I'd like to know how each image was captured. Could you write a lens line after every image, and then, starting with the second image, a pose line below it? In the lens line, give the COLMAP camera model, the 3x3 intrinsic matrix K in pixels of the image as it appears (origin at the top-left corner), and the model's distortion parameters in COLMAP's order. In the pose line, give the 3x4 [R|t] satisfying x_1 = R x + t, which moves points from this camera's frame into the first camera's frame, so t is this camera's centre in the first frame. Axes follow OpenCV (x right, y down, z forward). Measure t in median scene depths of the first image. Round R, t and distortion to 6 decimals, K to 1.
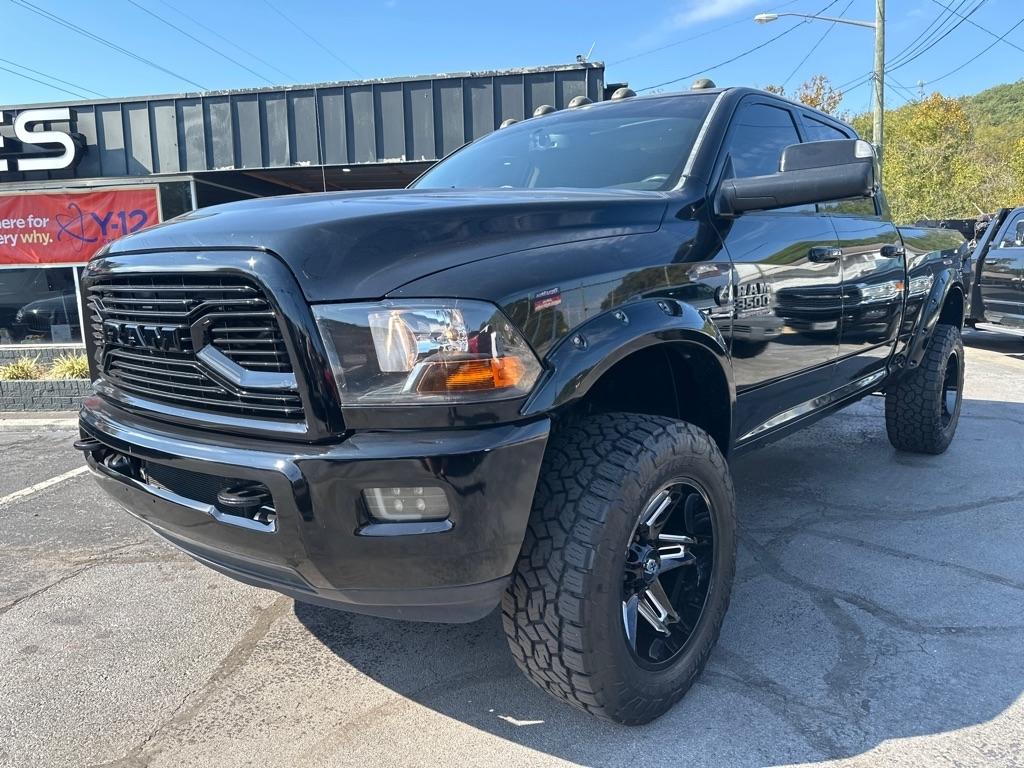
lens RADIAL K [[710.5, 0, 500.6], [0, 710.5, 398.0], [0, 0, 1]] dist [0.027622, -0.035020]
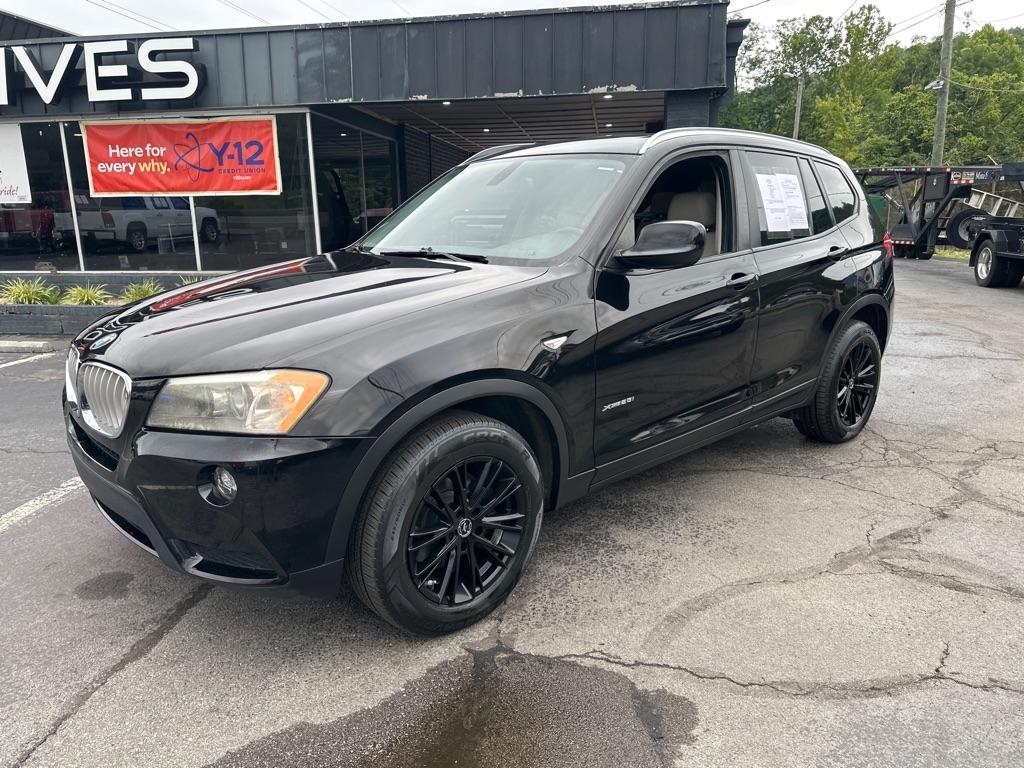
lens RADIAL K [[710.5, 0, 499.0], [0, 710.5, 376.7], [0, 0, 1]] dist [0.027622, -0.035020]
pose [[0.999366, 0.024144, -0.026159, -0.123096], [-0.022485, 0.997826, 0.061944, 0.002873], [0.027597, -0.061317, 0.997737, -0.032396]]
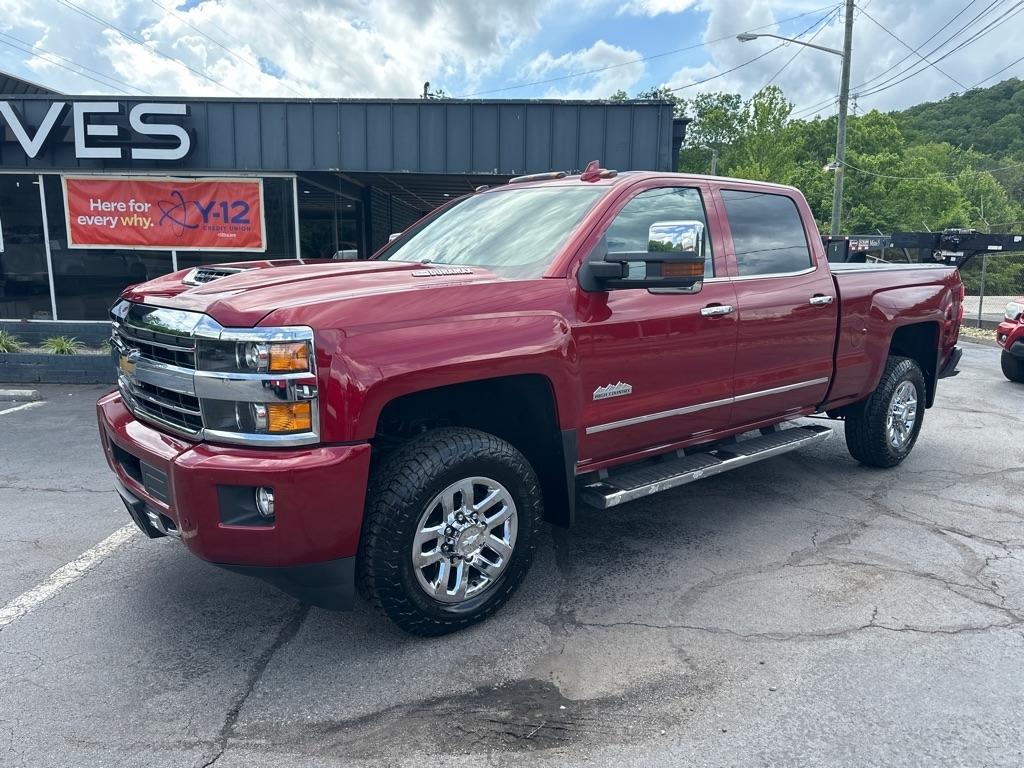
lens RADIAL K [[710.5, 0, 522.9], [0, 710.5, 392.5], [0, 0, 1]] dist [0.027622, -0.035020]
pose [[0.993651, 0.026850, 0.109258, -0.194652], [-0.028222, 0.999541, 0.011030, 0.002718], [-0.108912, -0.014044, 0.993952, -0.127650]]
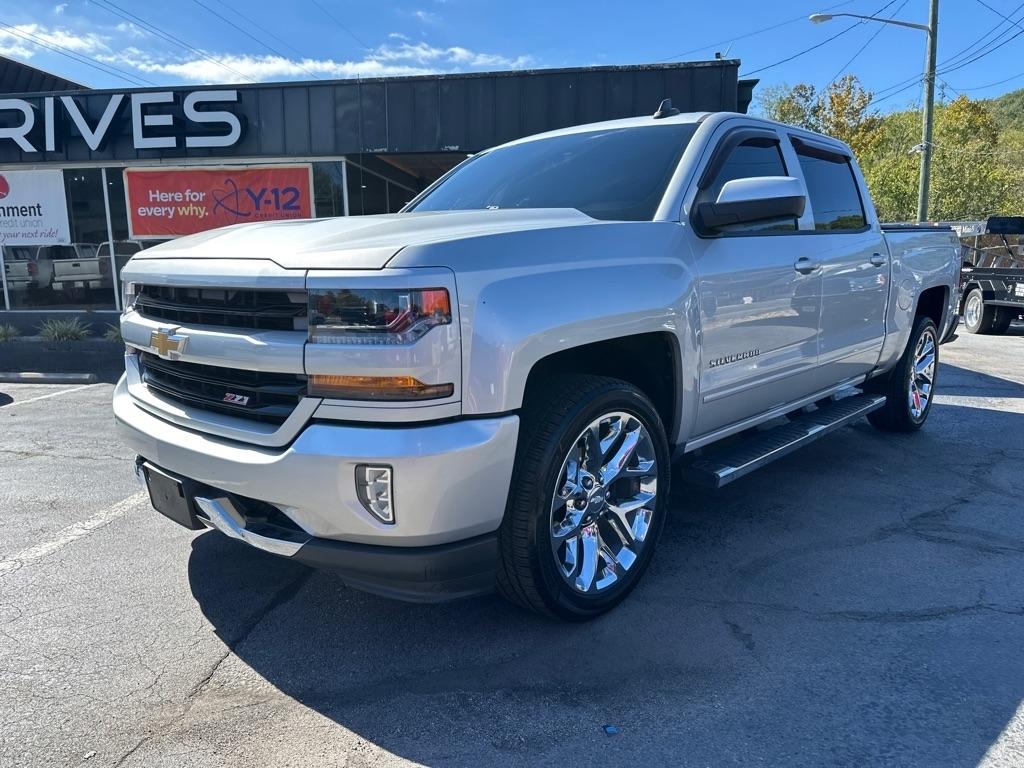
lens RADIAL K [[710.5, 0, 509.5], [0, 710.5, 398.4], [0, 0, 1]] dist [0.027622, -0.035020]
pose [[0.999706, 0.024174, -0.001625, -0.170005], [-0.024155, 0.999653, 0.010500, 0.036587], [0.001878, -0.010458, 0.999944, -0.080609]]
